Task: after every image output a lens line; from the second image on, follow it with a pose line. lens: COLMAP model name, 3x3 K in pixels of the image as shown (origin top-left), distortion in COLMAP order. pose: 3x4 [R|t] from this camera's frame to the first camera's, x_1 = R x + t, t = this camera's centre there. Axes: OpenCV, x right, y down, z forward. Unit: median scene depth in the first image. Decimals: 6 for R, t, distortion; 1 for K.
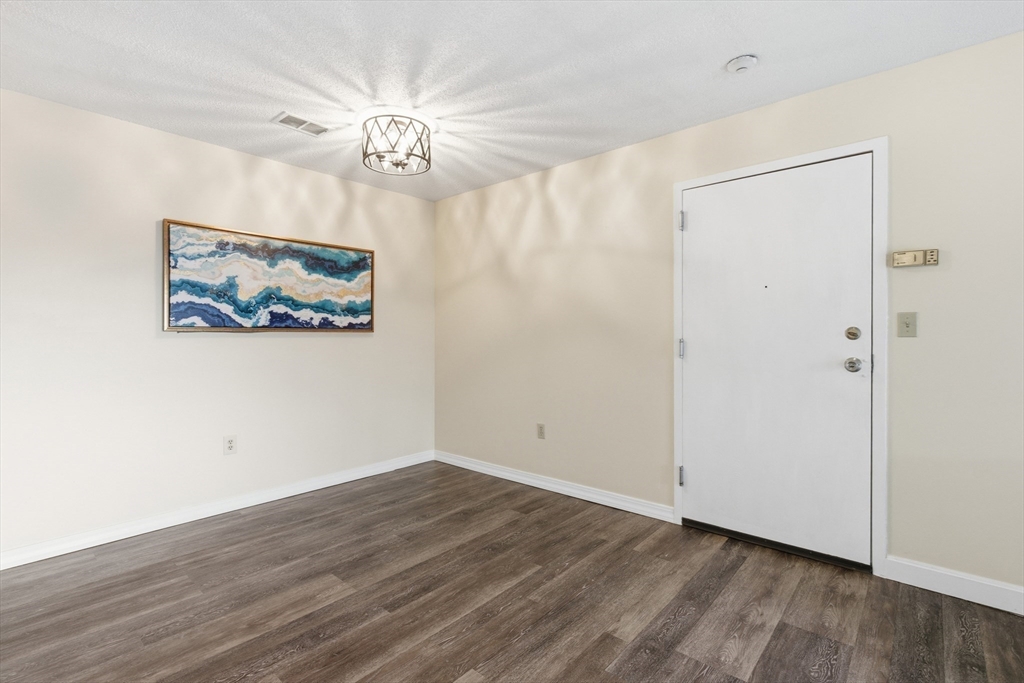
lens RADIAL K [[474.7, 0, 507.7], [0, 474.7, 336.9], [0, 0, 1]] dist [0.000277, -0.000082]
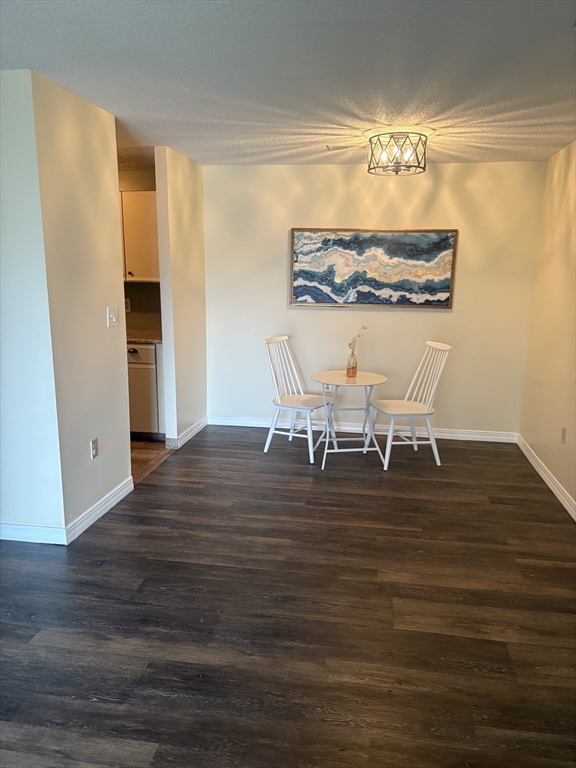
lens RADIAL K [[563.3, 0, 288.0], [0, 563.3, 384.0], [0, 0, 1]] dist [0.096449, -0.134174]
pose [[0.540949, 0.175160, -0.822614, 0.746823], [-0.022271, 0.980713, 0.194179, -0.104994], [0.840760, -0.086721, 0.534417, -0.001552]]
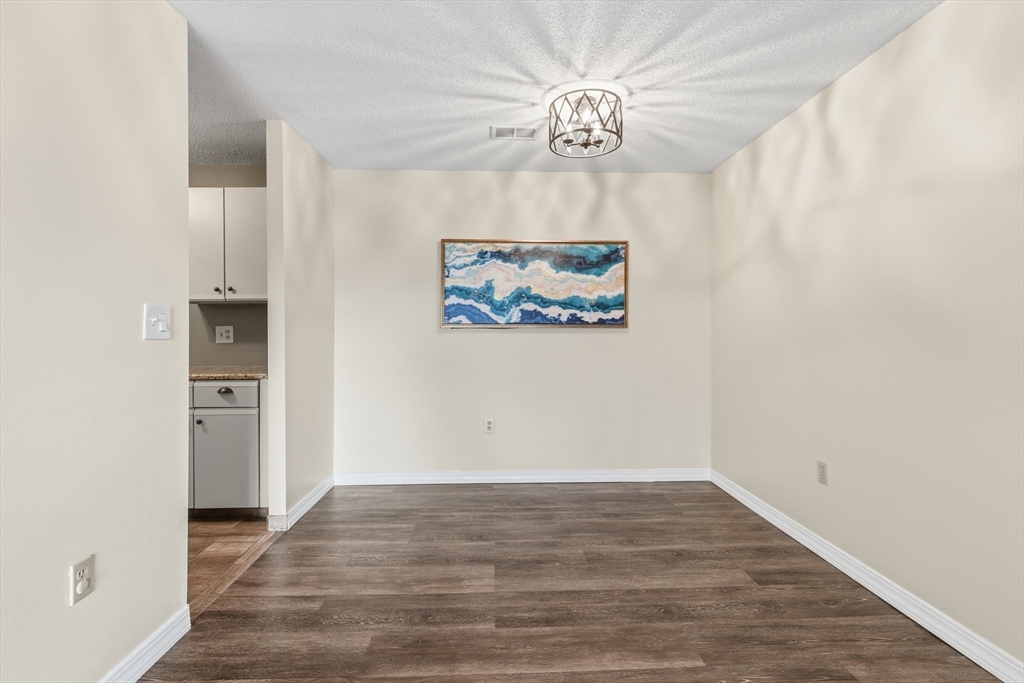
lens RADIAL K [[472.2, 0, 505.7], [0, 472.2, 327.1], [0, 0, 1]] dist [-0.001197, 0.000093]
pose [[0.691518, -0.004055, -0.722347, 0.279502], [-0.004878, 0.999935, -0.010284, -0.001224], [0.722342, 0.010635, 0.691454, 0.231725]]
